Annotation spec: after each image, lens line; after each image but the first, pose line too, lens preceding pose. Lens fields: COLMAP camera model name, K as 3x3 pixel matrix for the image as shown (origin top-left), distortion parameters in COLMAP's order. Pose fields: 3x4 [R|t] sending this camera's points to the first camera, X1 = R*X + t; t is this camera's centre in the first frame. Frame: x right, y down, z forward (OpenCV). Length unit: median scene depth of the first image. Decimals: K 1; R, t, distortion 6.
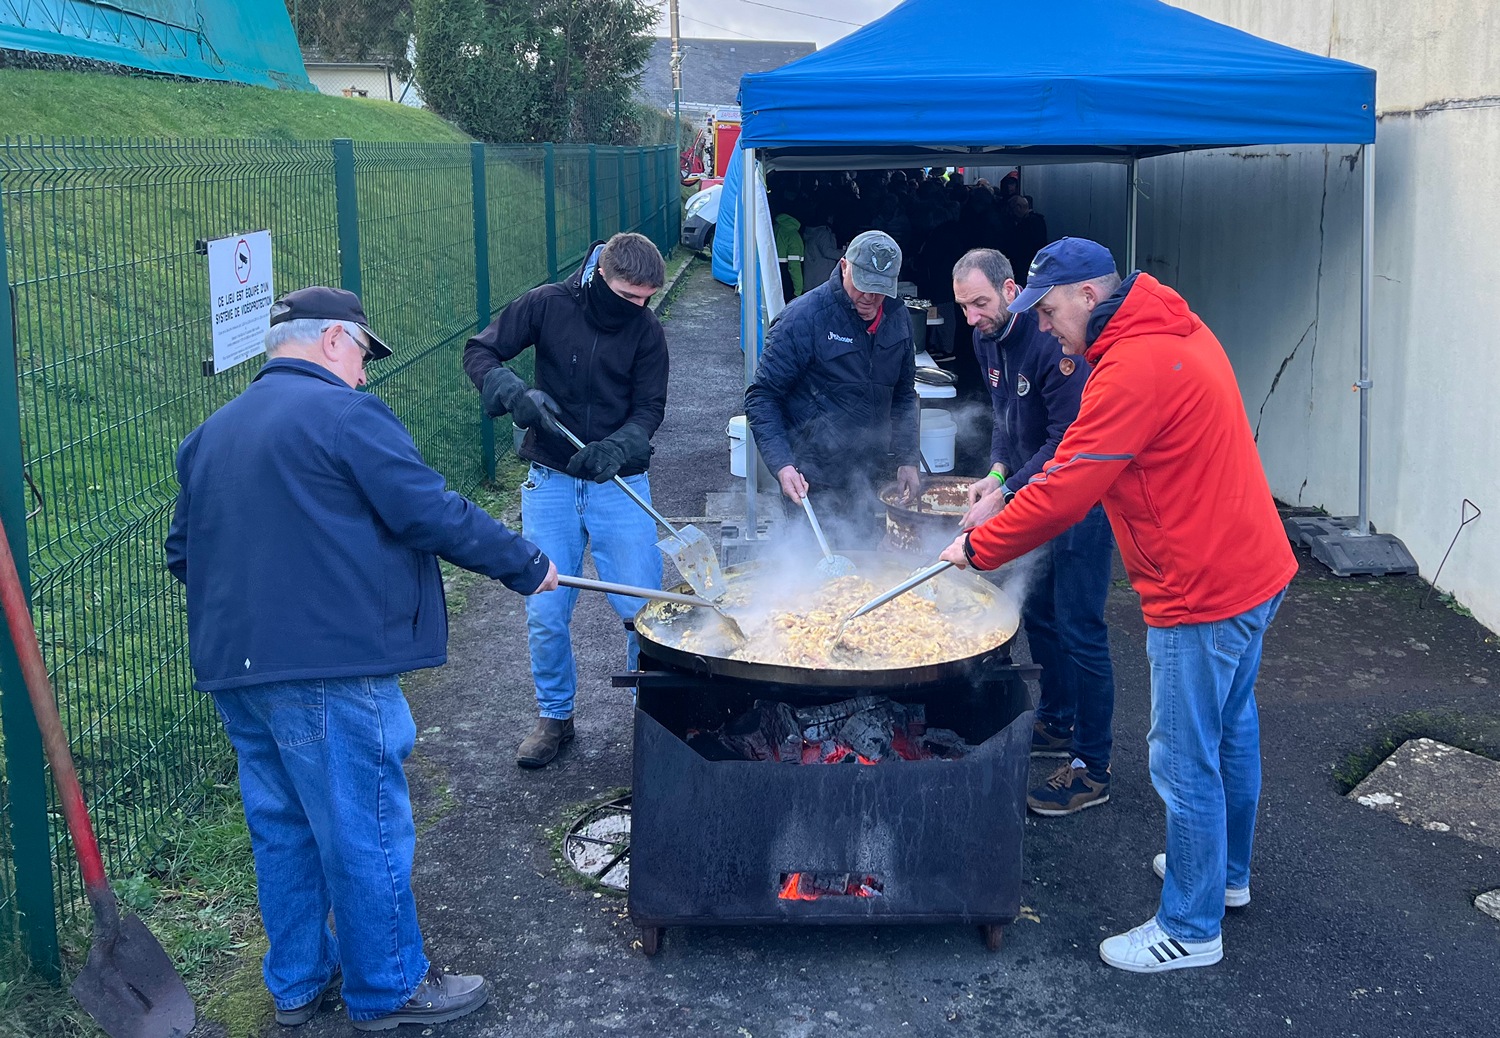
lens RADIAL K [[1216.0, 0, 907.8], [0, 1216.0, 335.6], [0, 0, 1]] dist [0.064390, -0.072778]
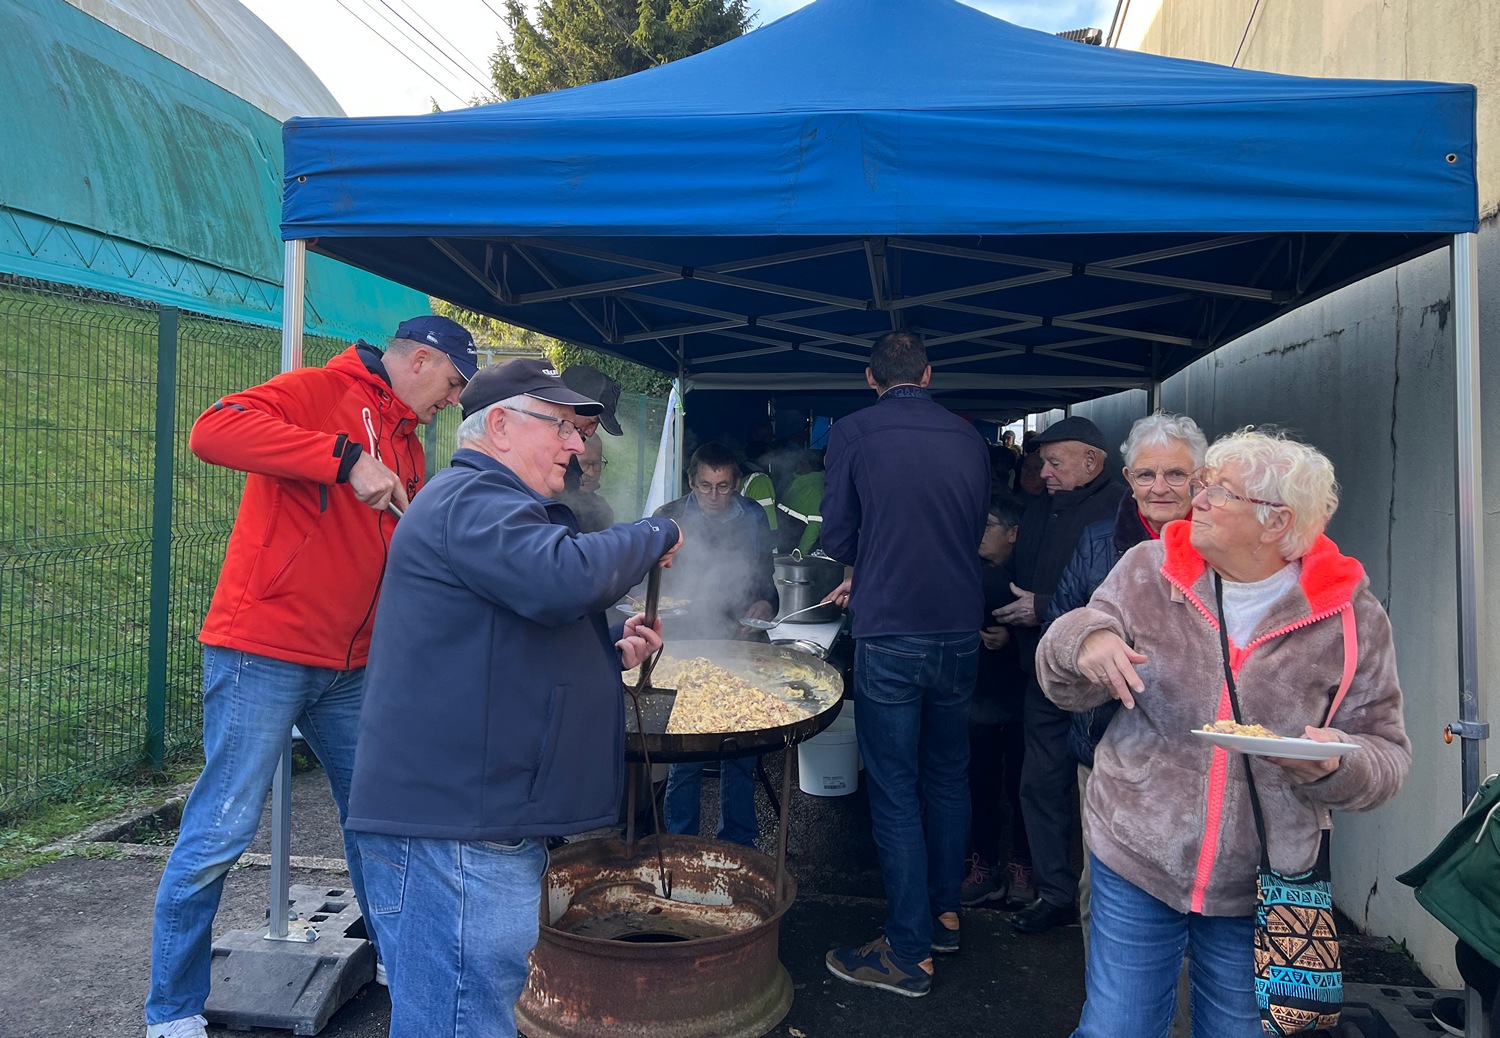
lens RADIAL K [[1127.0, 0, 805.4], [0, 1127.0, 461.5], [0, 0, 1]] dist [0.010783, 0.006063]
pose [[0.979077, 0.023881, -0.202084, 0.248959], [-0.049645, 0.991114, -0.123401, 0.003844], [0.197342, 0.130851, 0.971563, 0.610427]]
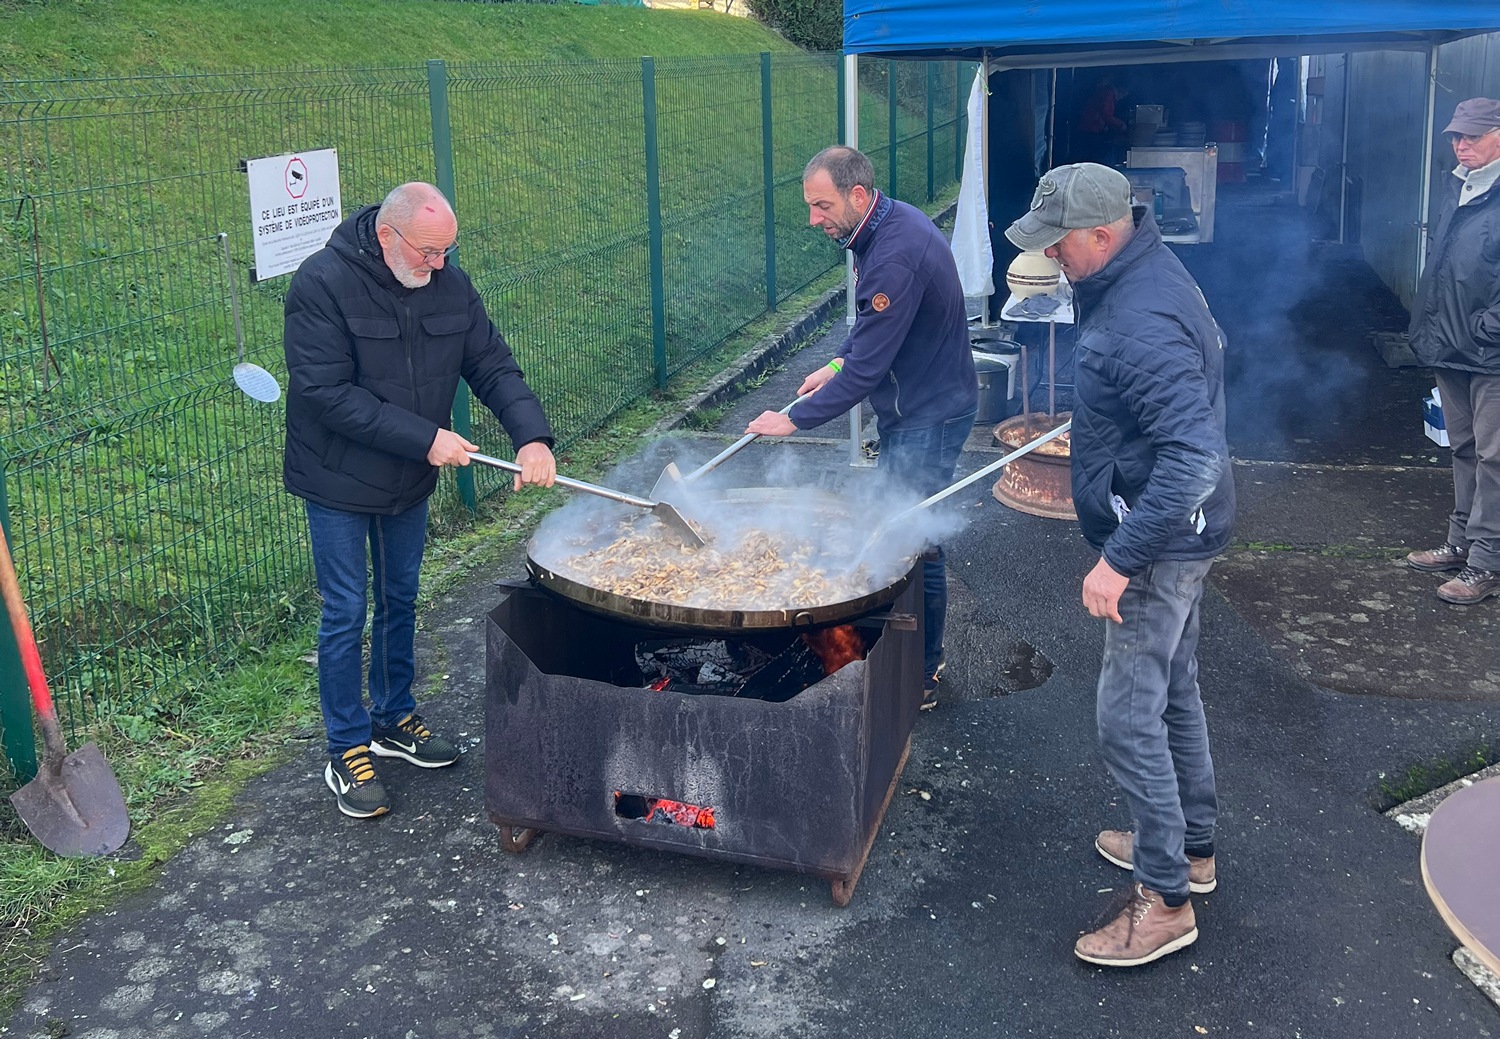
lens RADIAL K [[1309.0, 0, 839.5], [0, 1309.0, 312.3], [0, 0, 1]] dist [0.070197, -0.042371]
pose [[0.947315, 0.031313, -0.318770, 0.216746], [-0.015793, 0.998566, 0.051156, -0.006575], [0.319914, -0.043426, 0.946451, 0.028213]]
